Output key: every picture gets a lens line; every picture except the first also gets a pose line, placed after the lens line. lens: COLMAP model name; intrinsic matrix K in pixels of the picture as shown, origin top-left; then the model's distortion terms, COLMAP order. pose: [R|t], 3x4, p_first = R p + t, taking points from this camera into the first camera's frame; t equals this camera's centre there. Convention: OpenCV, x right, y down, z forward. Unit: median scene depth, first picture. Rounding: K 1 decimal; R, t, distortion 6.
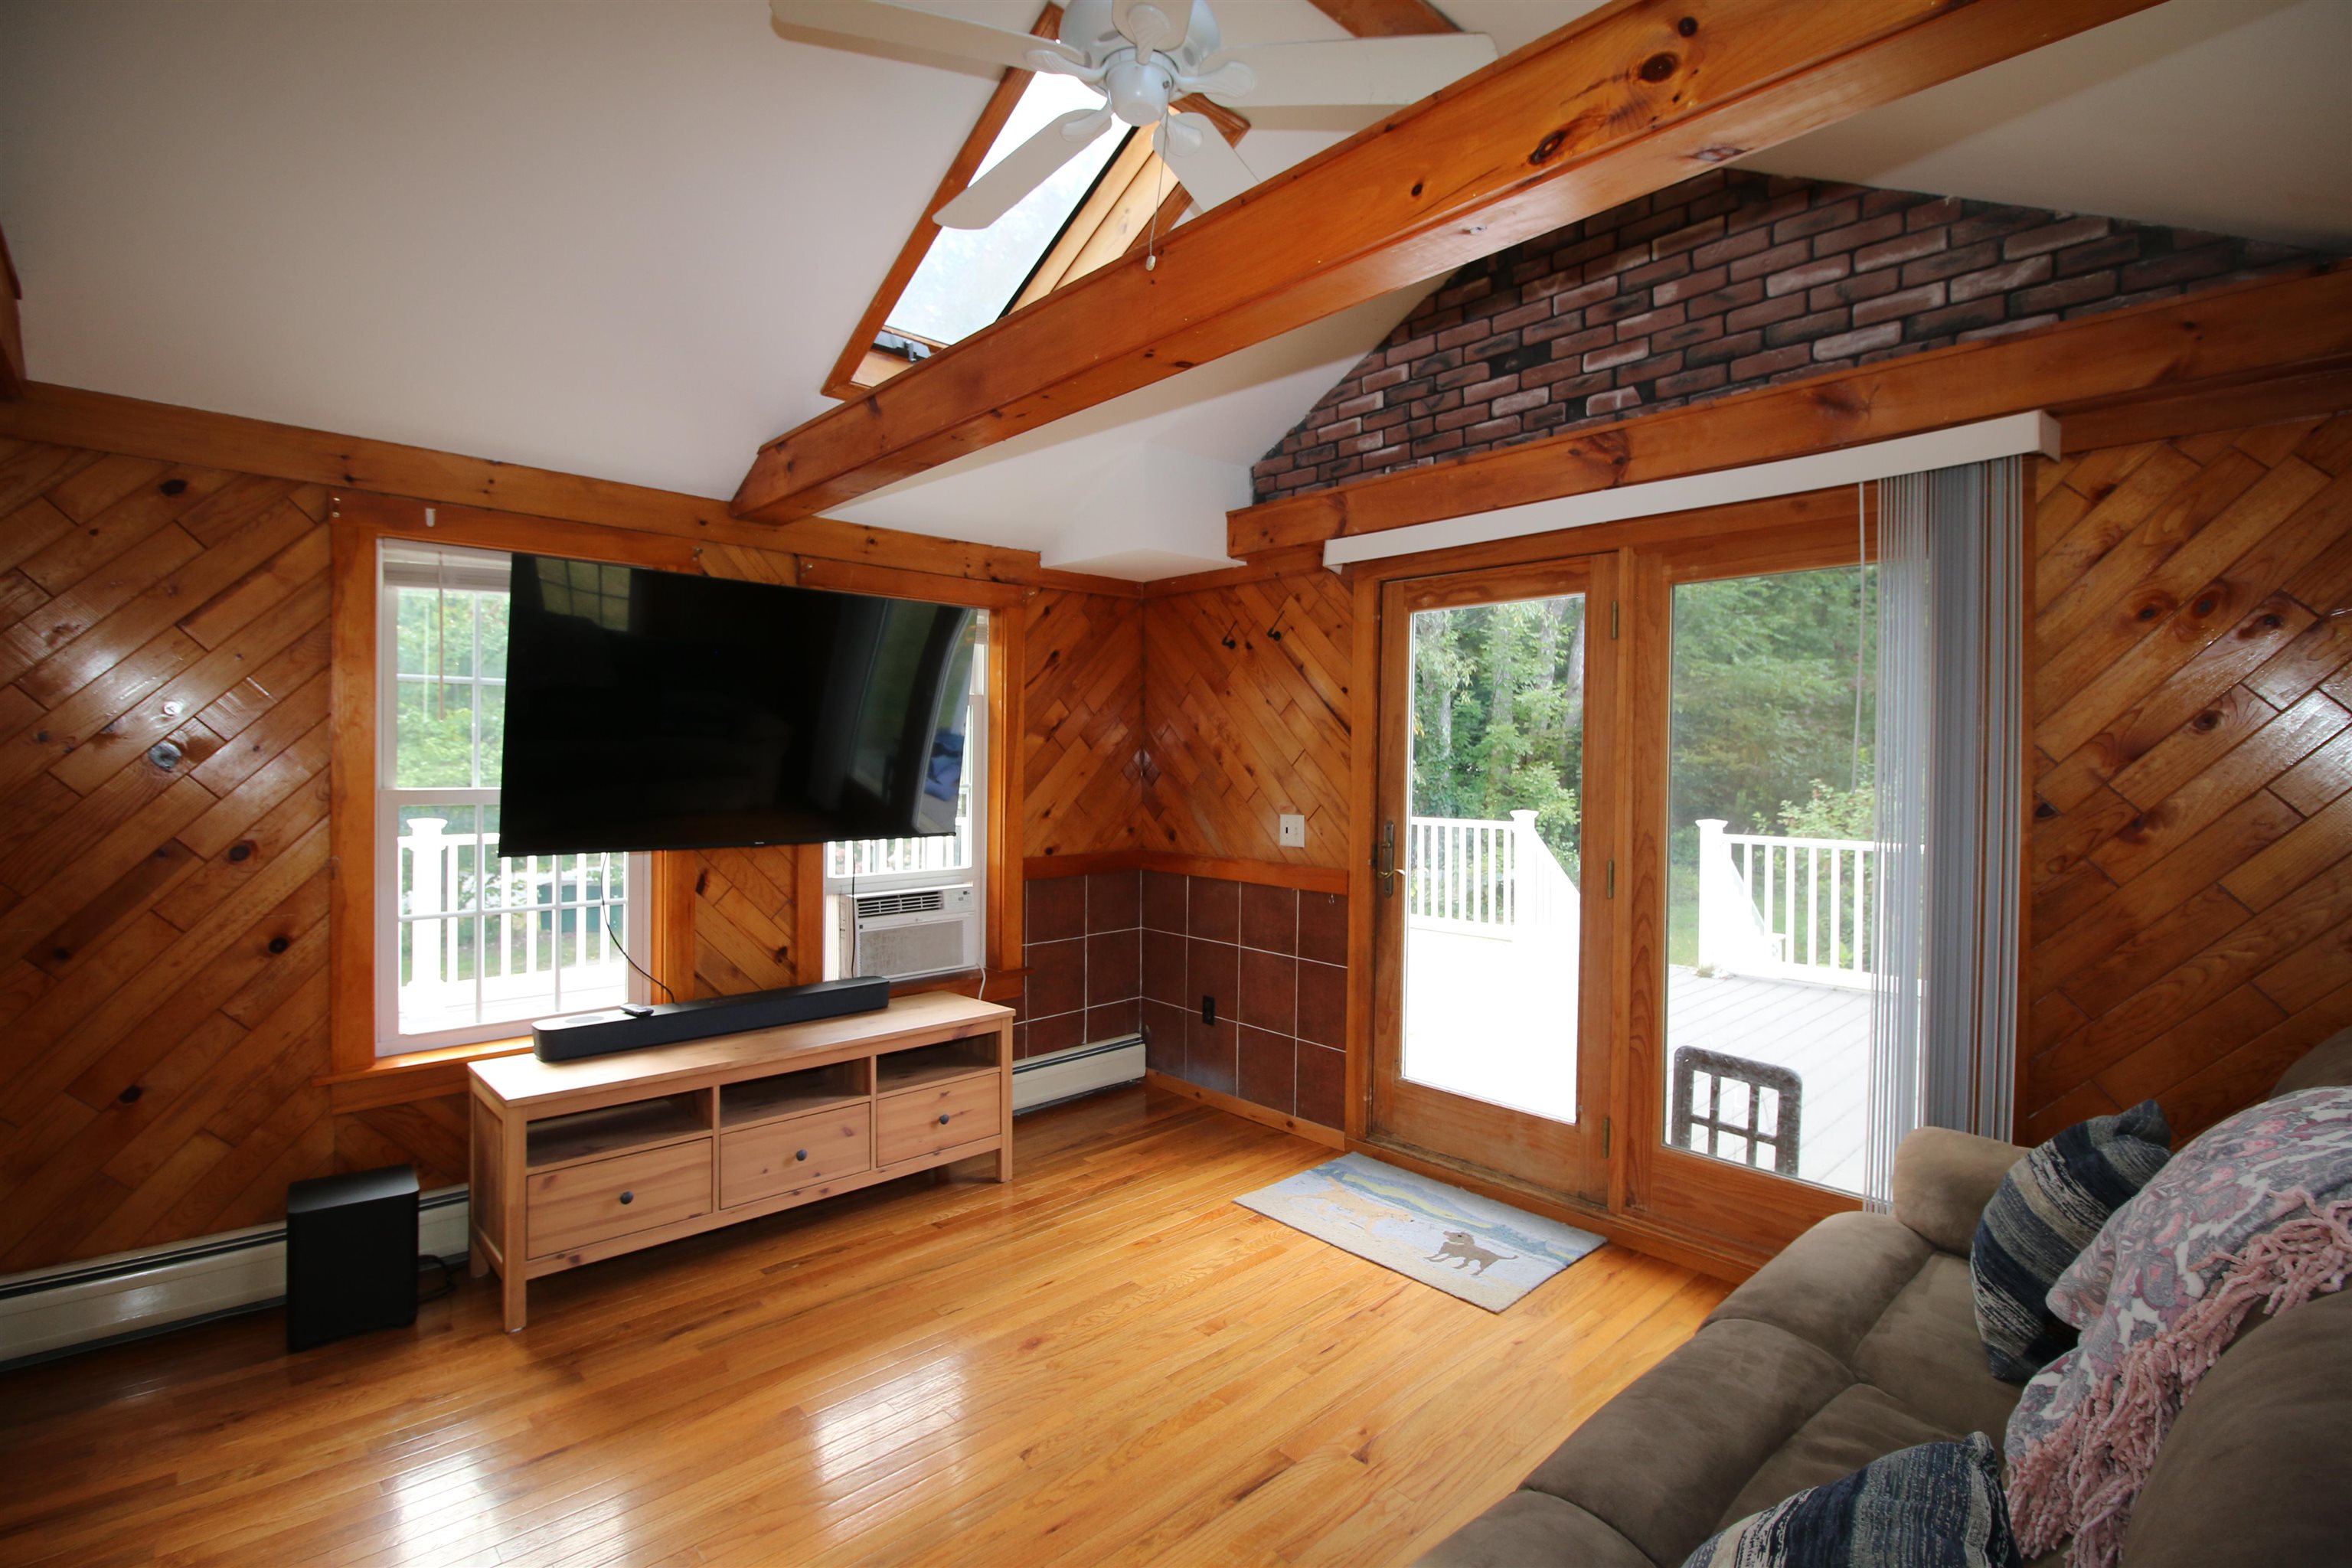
lens RADIAL K [[1094.5, 0, 1182.3], [0, 1094.5, 762.5], [0, 0, 1]] dist [0.000636, -0.014209]
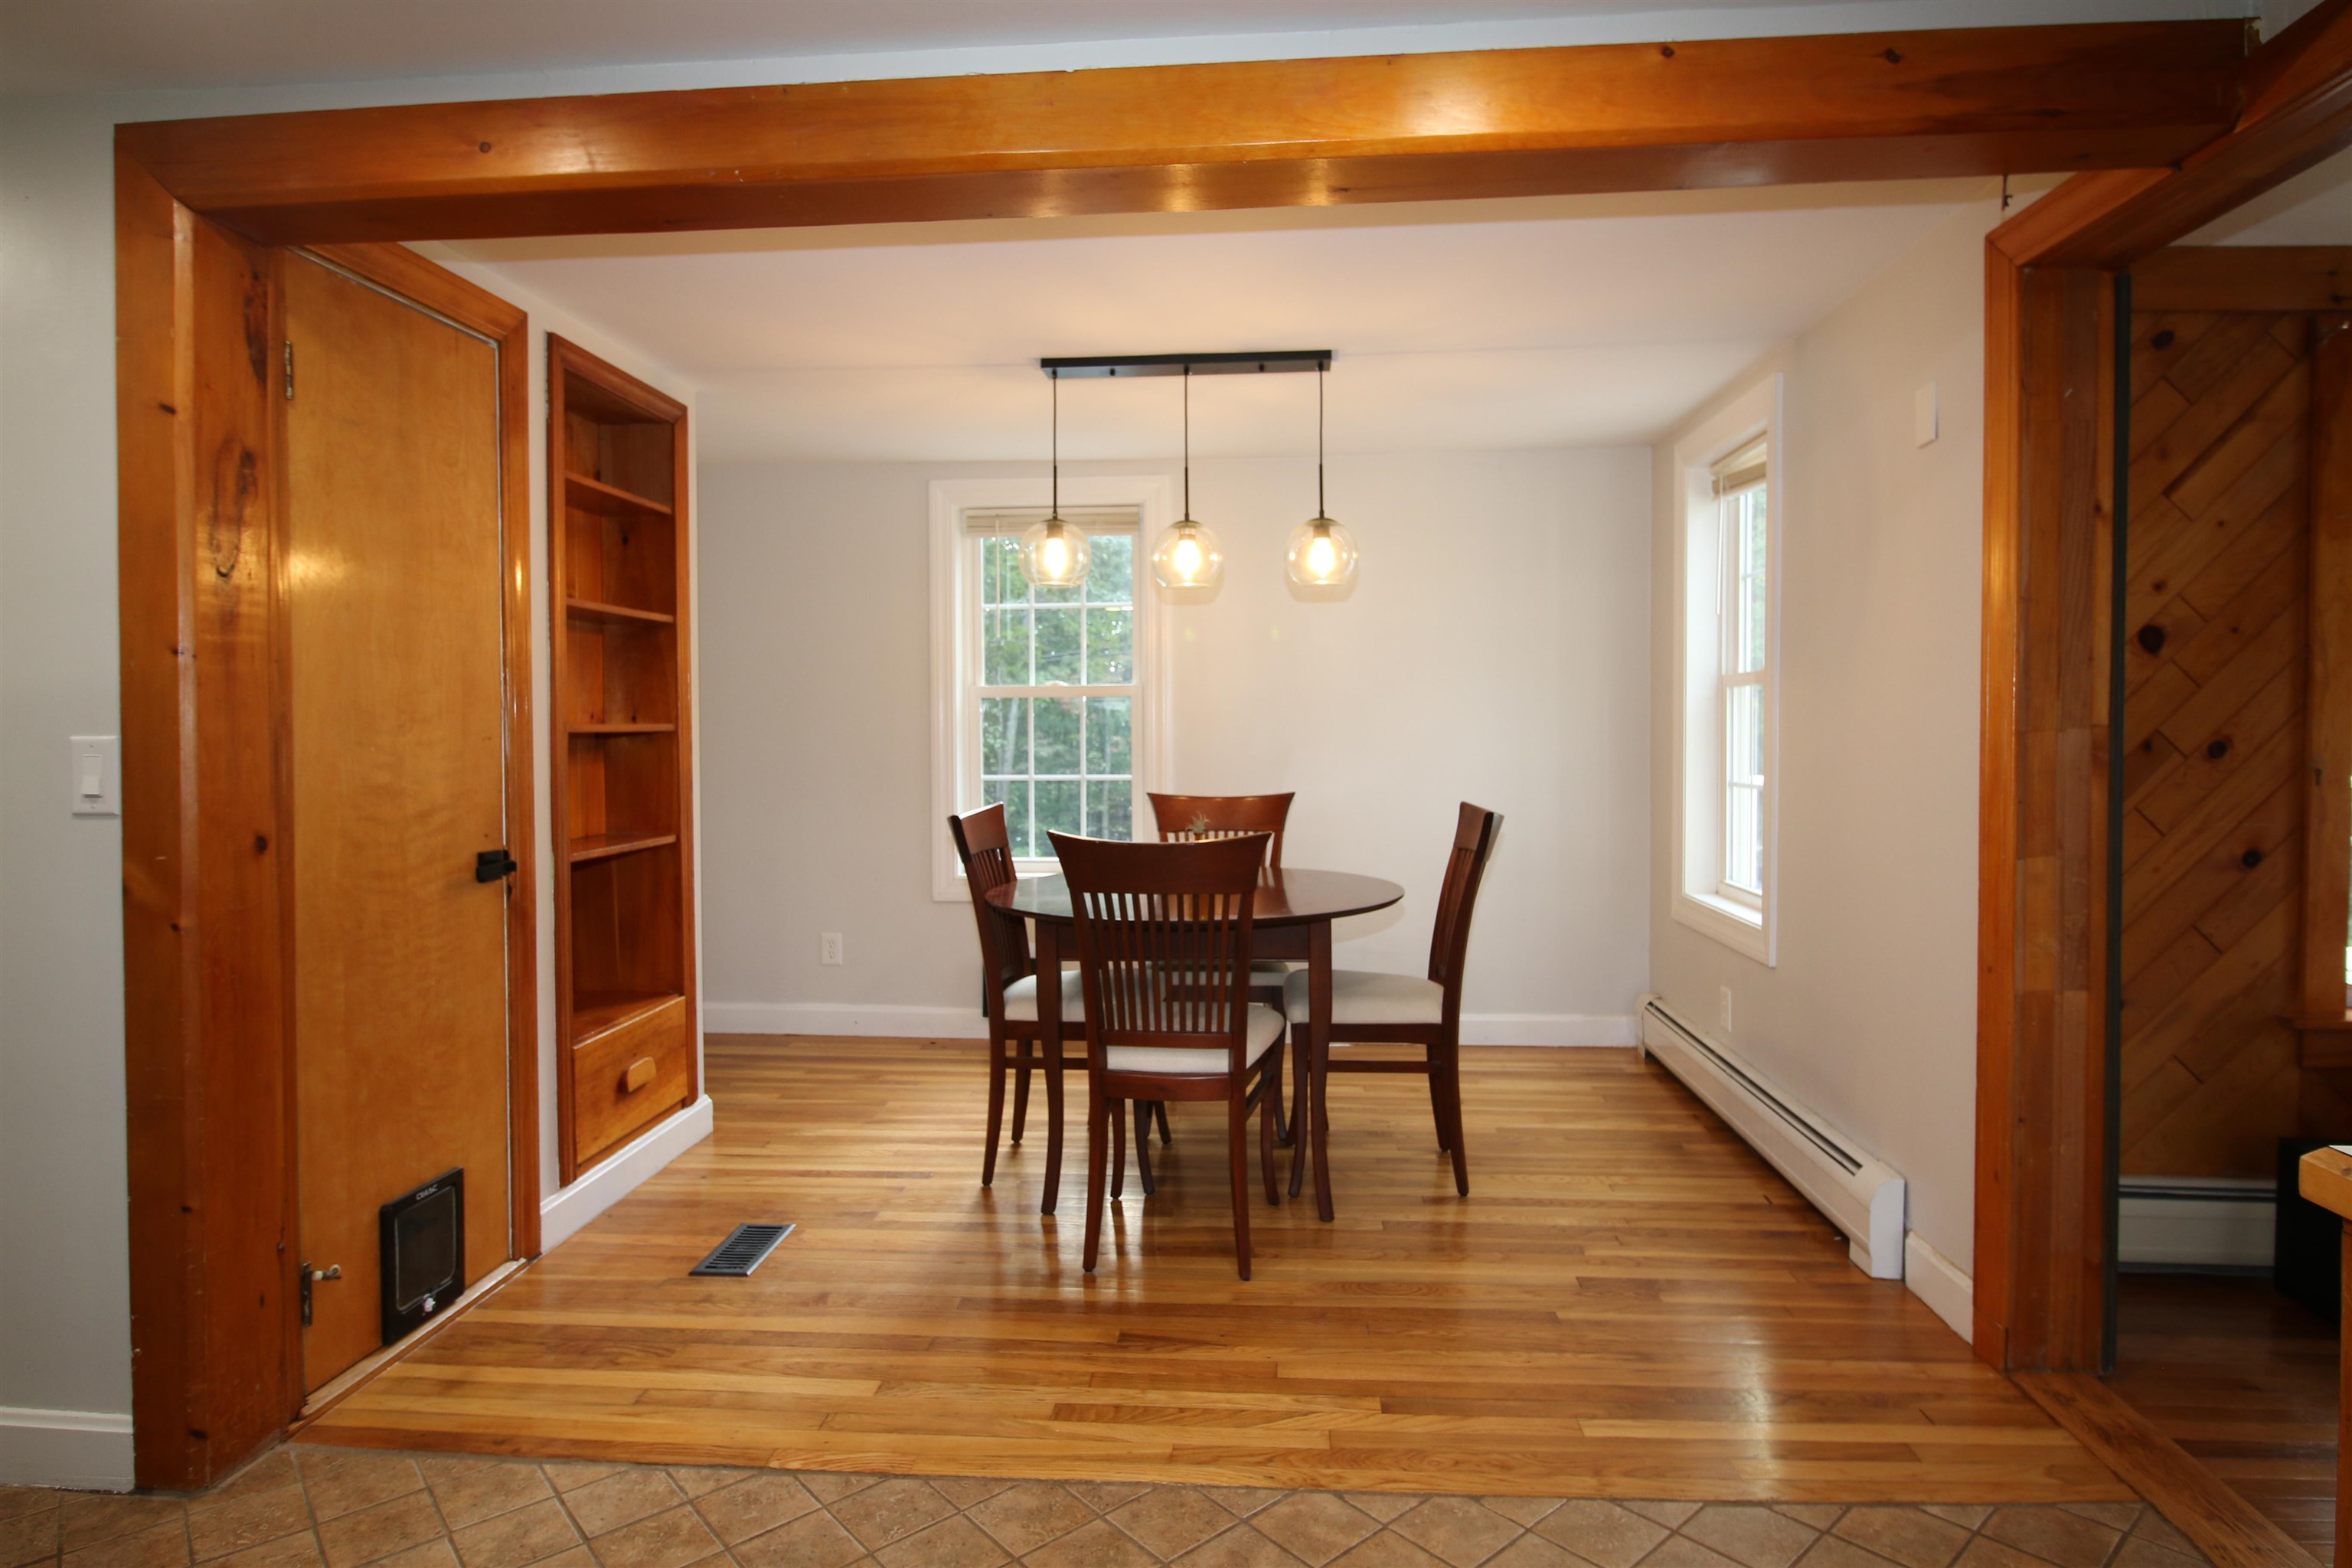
lens RADIAL K [[1217.2, 0, 1162.3], [0, 1217.2, 761.9], [0, 0, 1]] dist [0.003332, -0.014793]
pose [[0.668231, 0.007577, -0.743915, -0.712502], [0.003008, 0.999912, 0.012887, 0.078677], [0.743948, -0.010849, 0.668150, -0.283682]]
